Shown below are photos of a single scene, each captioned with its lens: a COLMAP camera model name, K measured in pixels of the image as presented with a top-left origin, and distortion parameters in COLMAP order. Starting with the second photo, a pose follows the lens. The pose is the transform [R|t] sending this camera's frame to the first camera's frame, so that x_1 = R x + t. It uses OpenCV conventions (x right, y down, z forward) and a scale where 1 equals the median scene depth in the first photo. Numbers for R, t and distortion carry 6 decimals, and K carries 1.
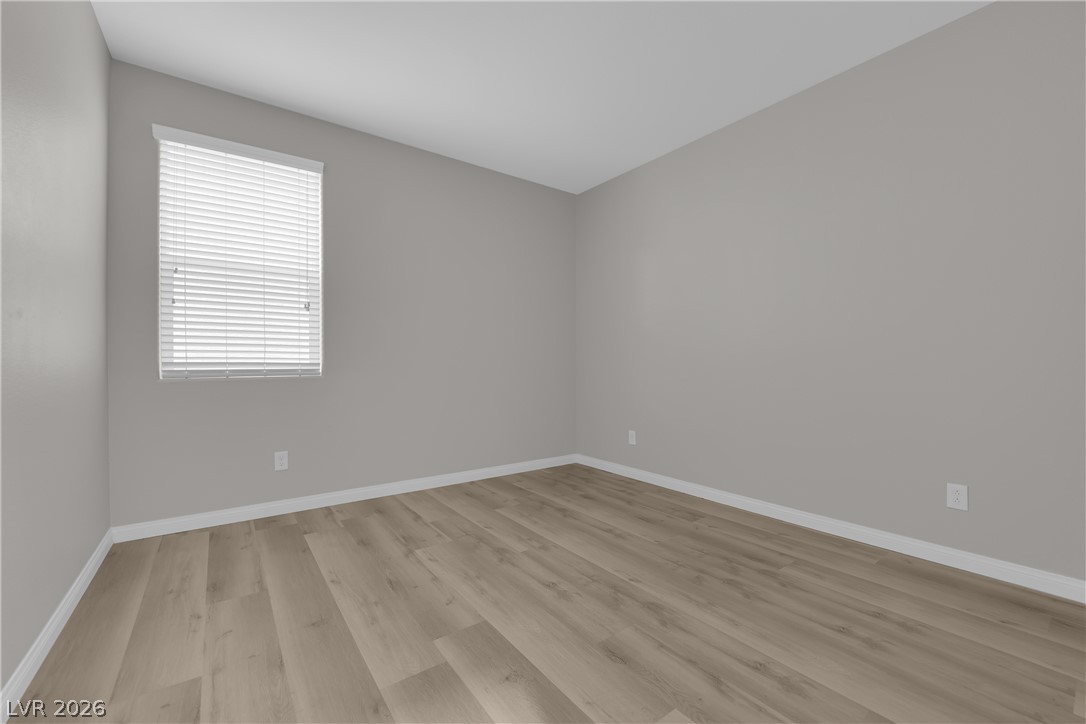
lens RADIAL K [[443.8, 0, 535.8], [0, 443.8, 353.6], [0, 0, 1]] dist [-0.017676, -0.000978]
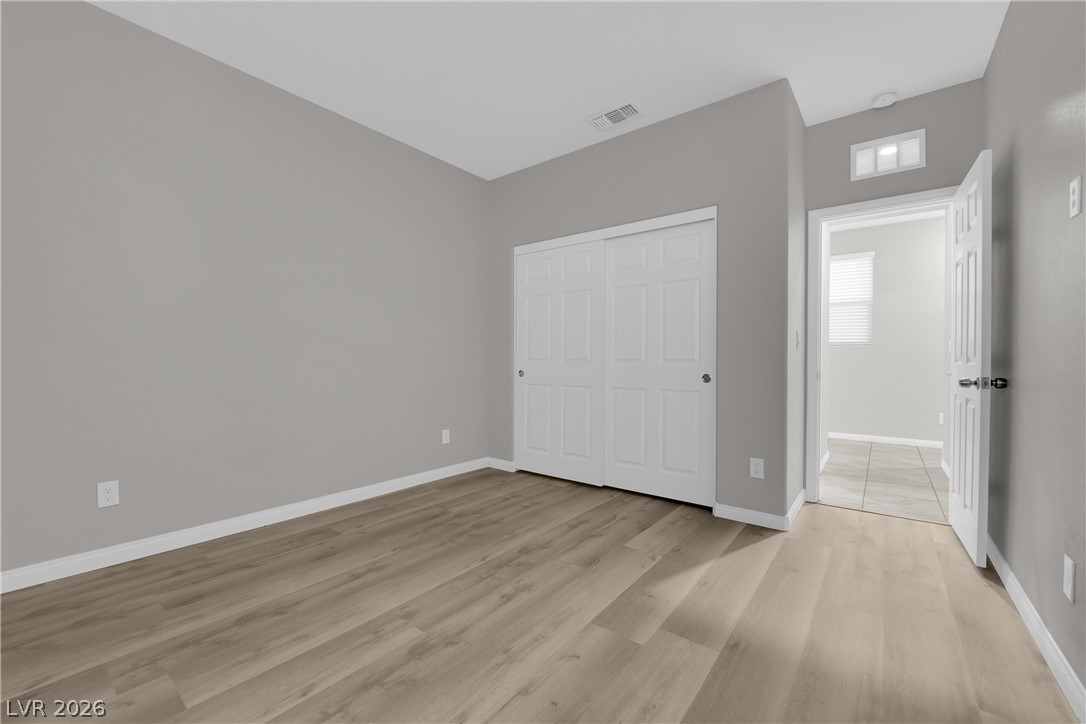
lens RADIAL K [[443.8, 0, 535.5], [0, 443.8, 366.6], [0, 0, 1]] dist [-0.017676, -0.000978]
pose [[-0.277977, -0.017374, 0.960431, -0.810088], [-0.019784, 0.999728, 0.012359, 0.015888], [-0.960384, -0.015565, -0.278245, 1.112621]]
